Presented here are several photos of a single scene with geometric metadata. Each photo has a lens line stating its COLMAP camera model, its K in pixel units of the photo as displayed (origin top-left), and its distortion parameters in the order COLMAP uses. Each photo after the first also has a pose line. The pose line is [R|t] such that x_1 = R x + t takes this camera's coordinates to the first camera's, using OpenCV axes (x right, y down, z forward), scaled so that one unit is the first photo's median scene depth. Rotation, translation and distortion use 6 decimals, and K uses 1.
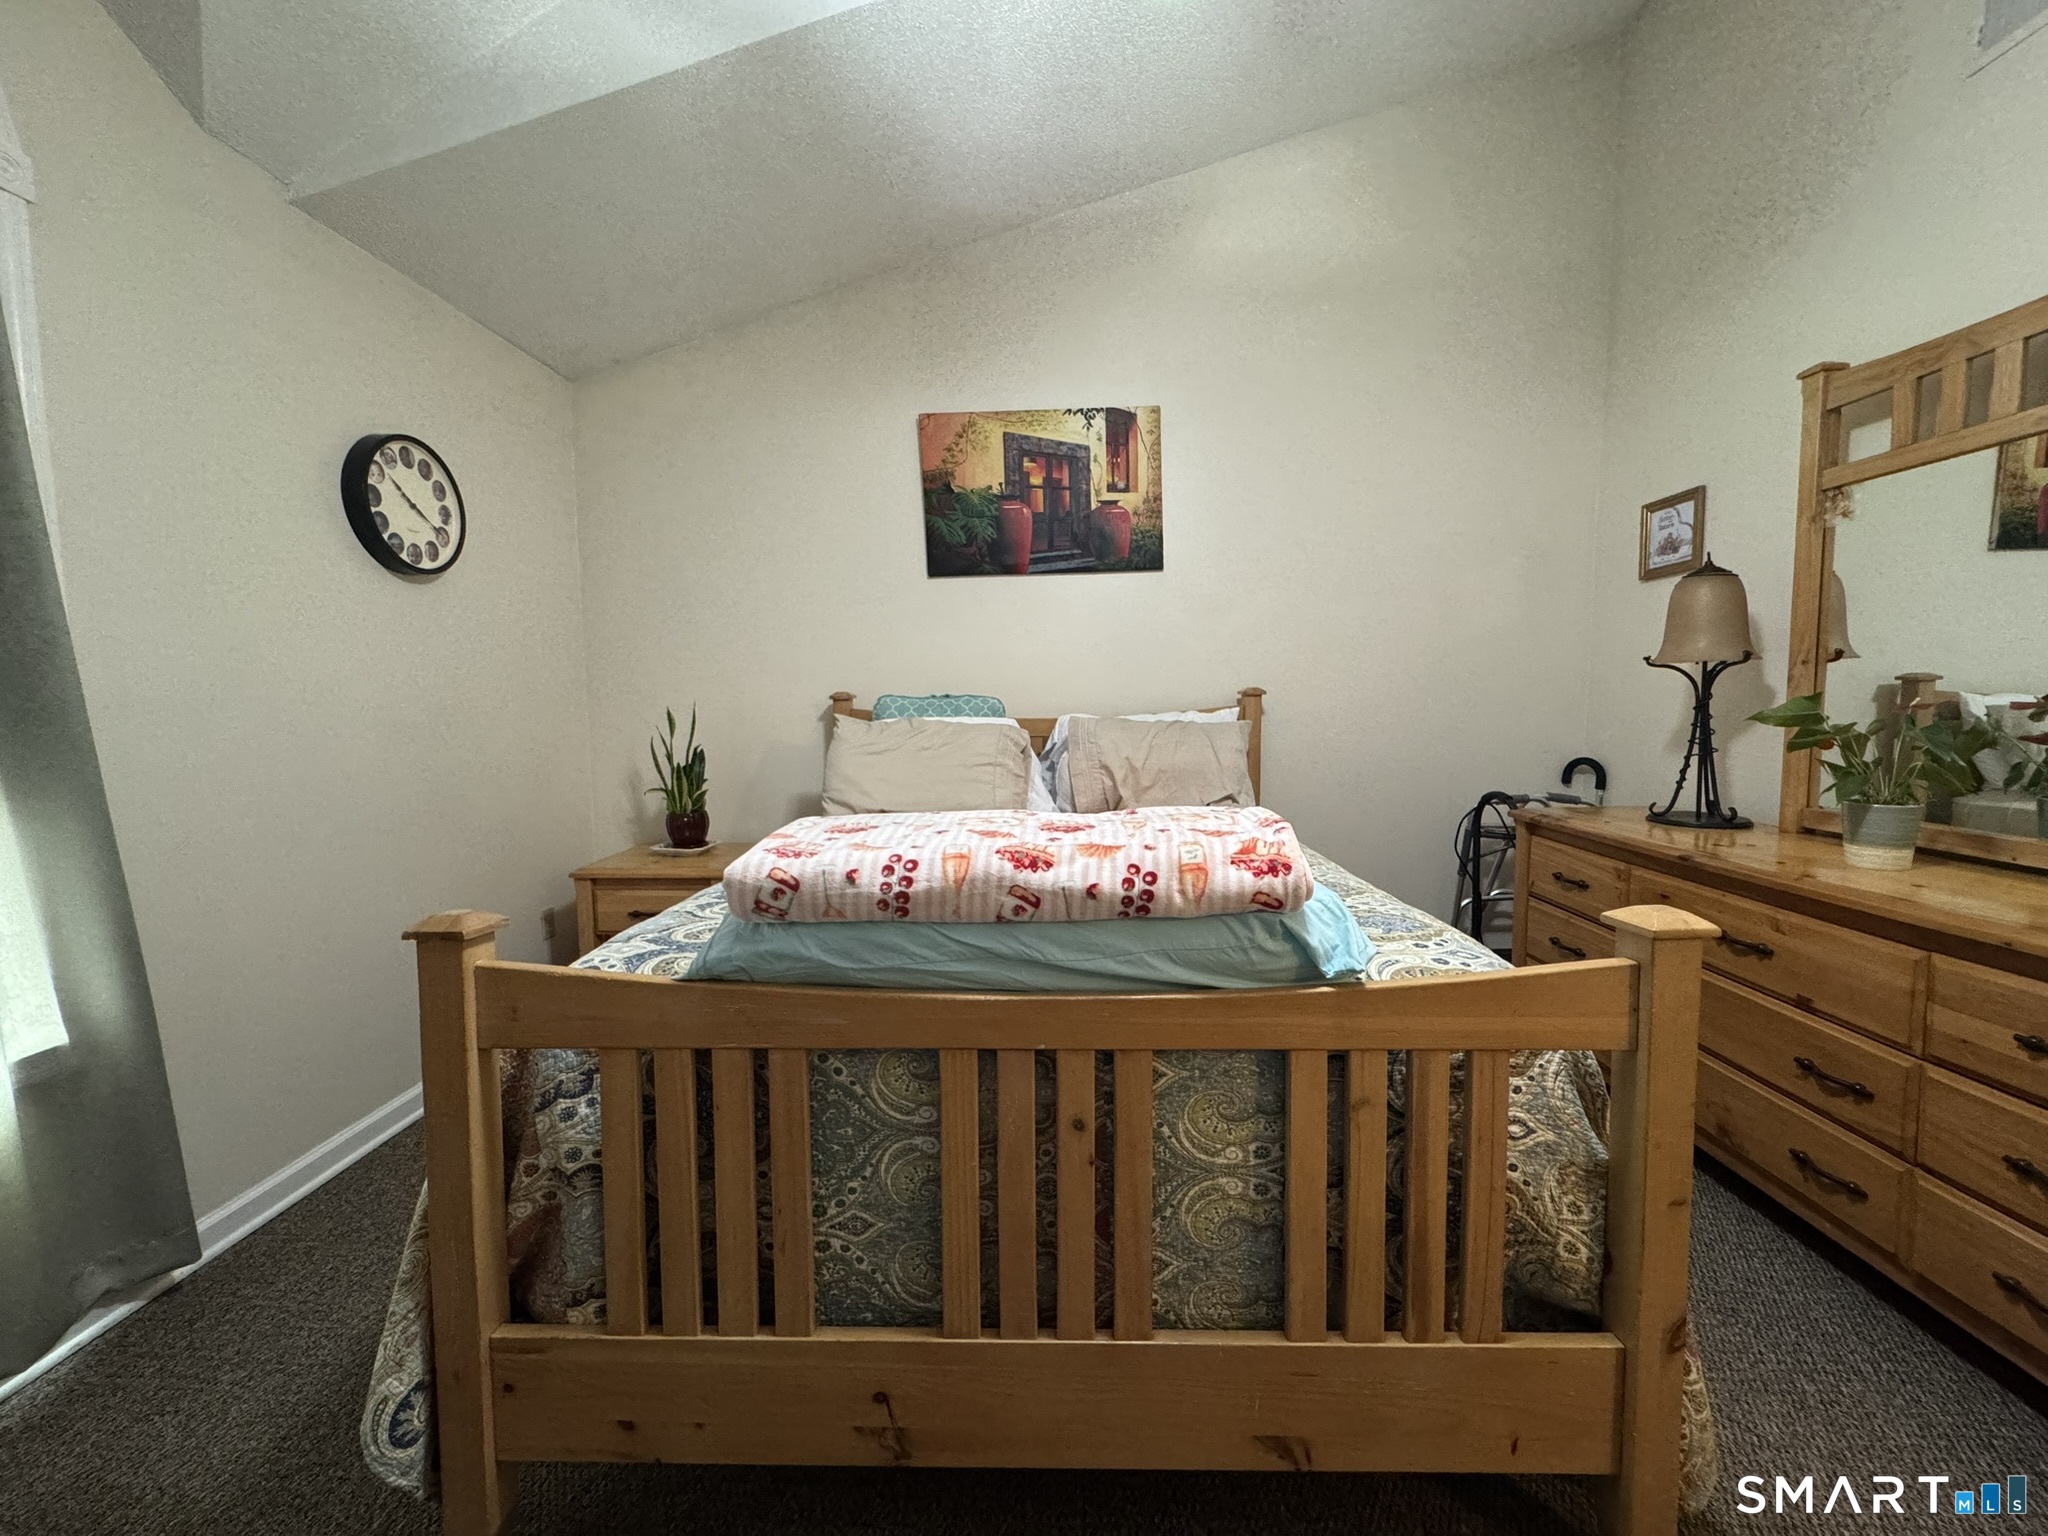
lens RADIAL K [[817.6, 0, 1021.3], [0, 817.6, 765.1], [0, 0, 1]] dist [-0.003864, -0.000021]
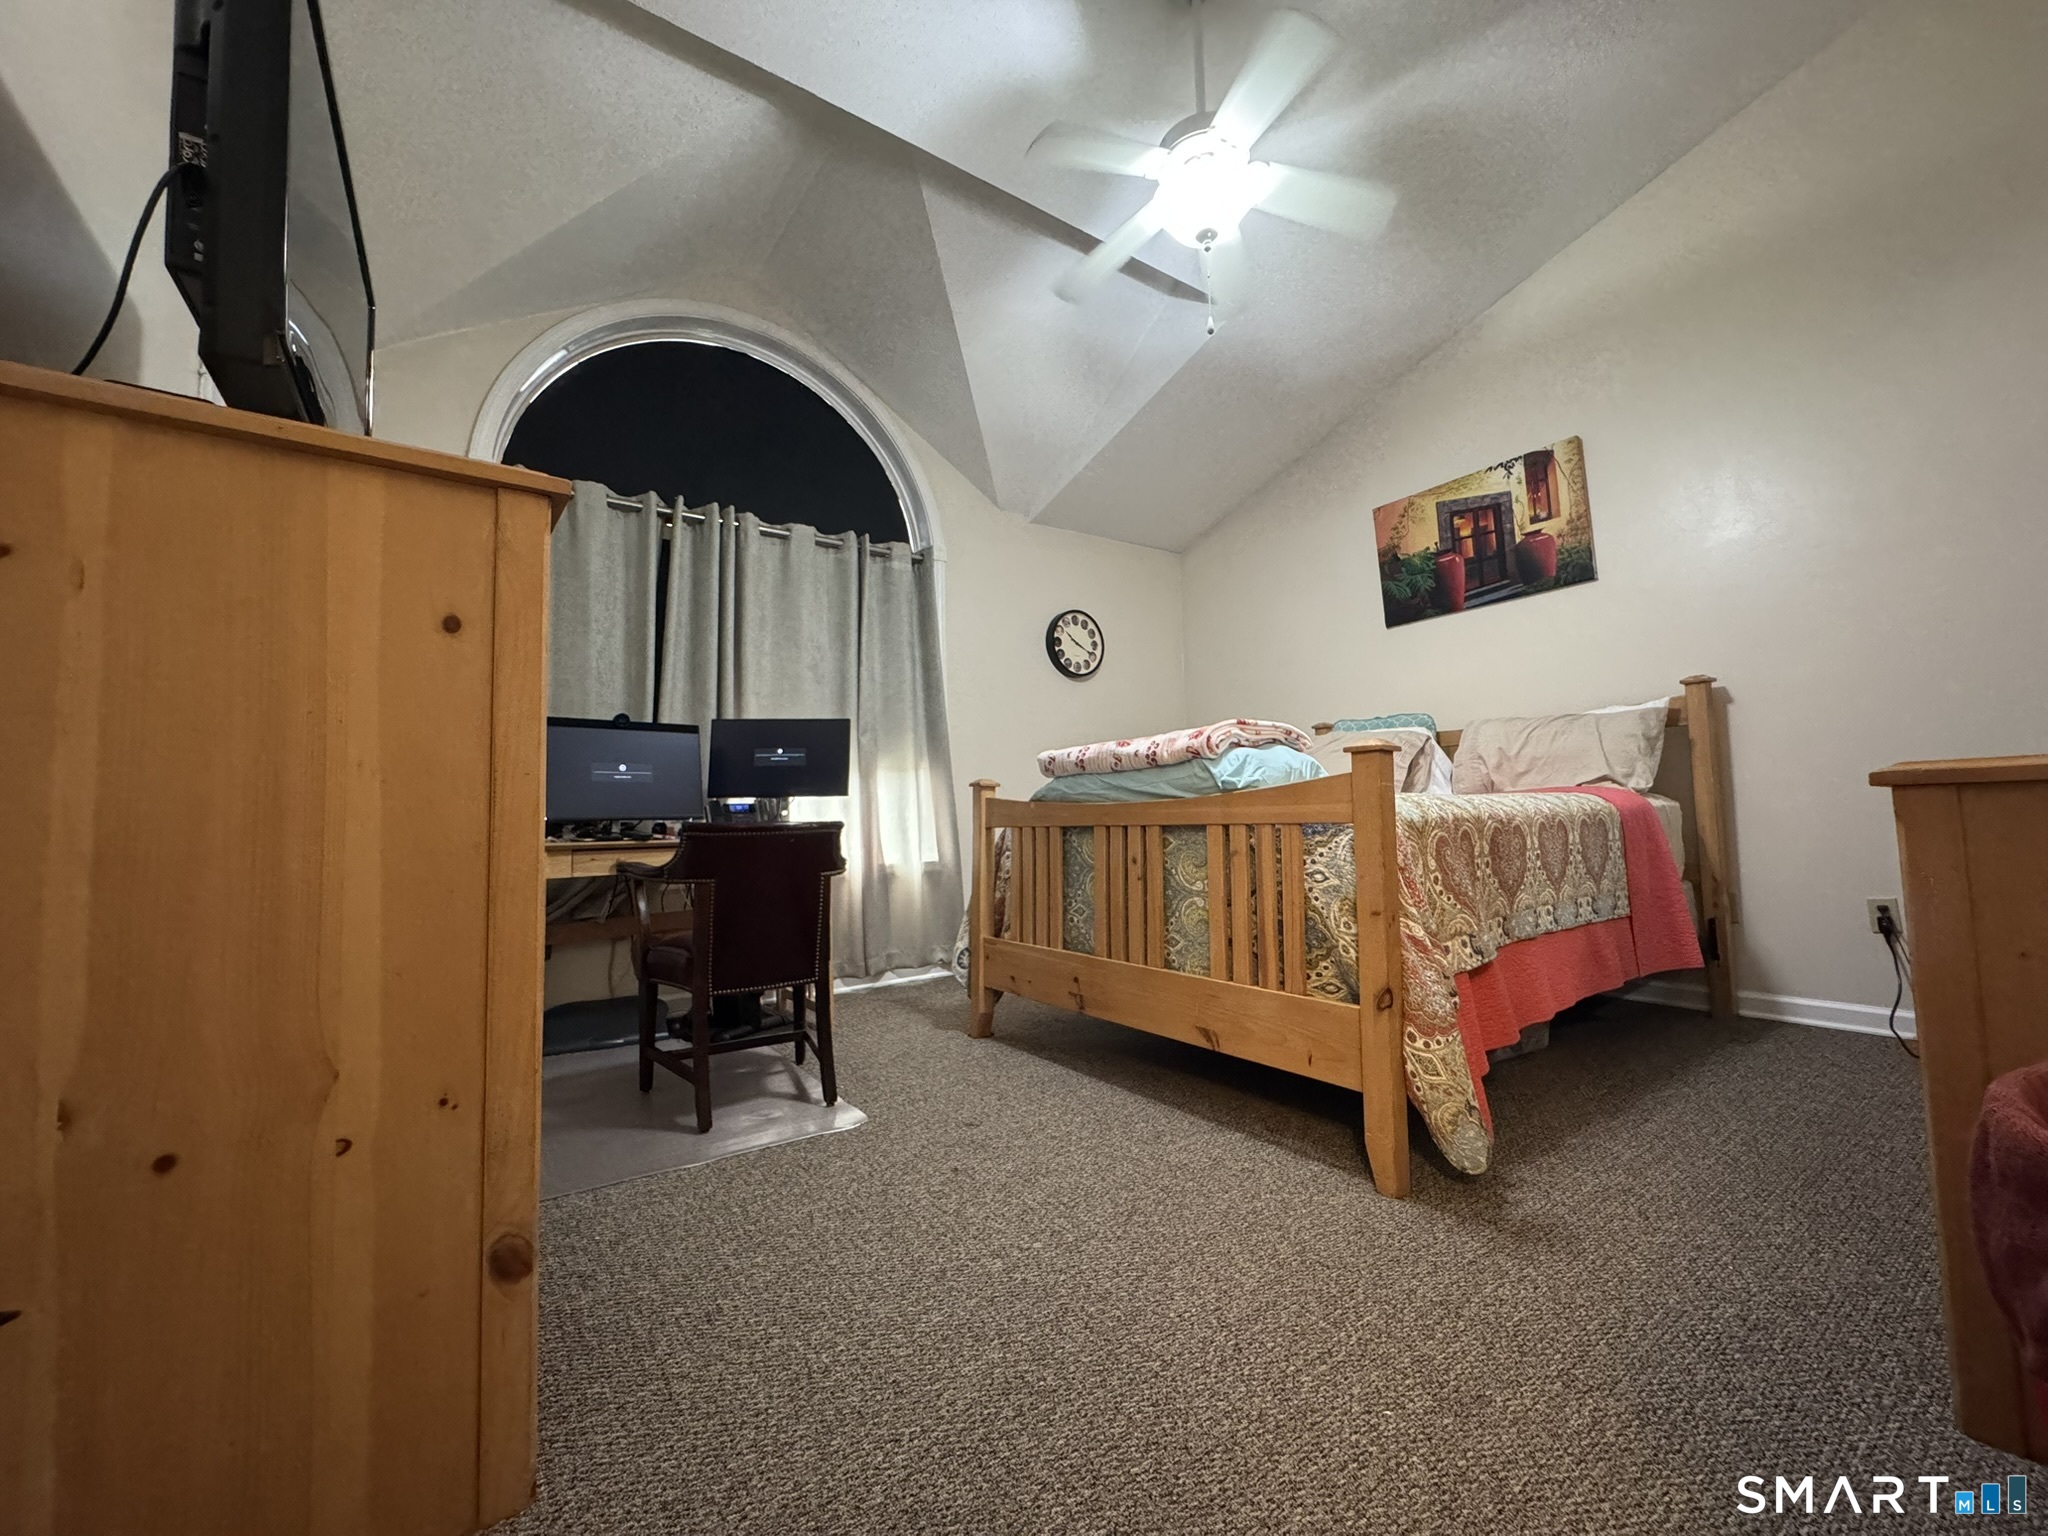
lens RADIAL K [[817.6, 0, 1021.3], [0, 817.6, 765.1], [0, 0, 1]] dist [-0.003864, -0.000021]
pose [[0.595585, -0.058069, -0.801190, 0.725367], [-0.046125, 0.993266, -0.106278, 0.188103], [0.801967, 0.100253, 0.588896, -0.246349]]
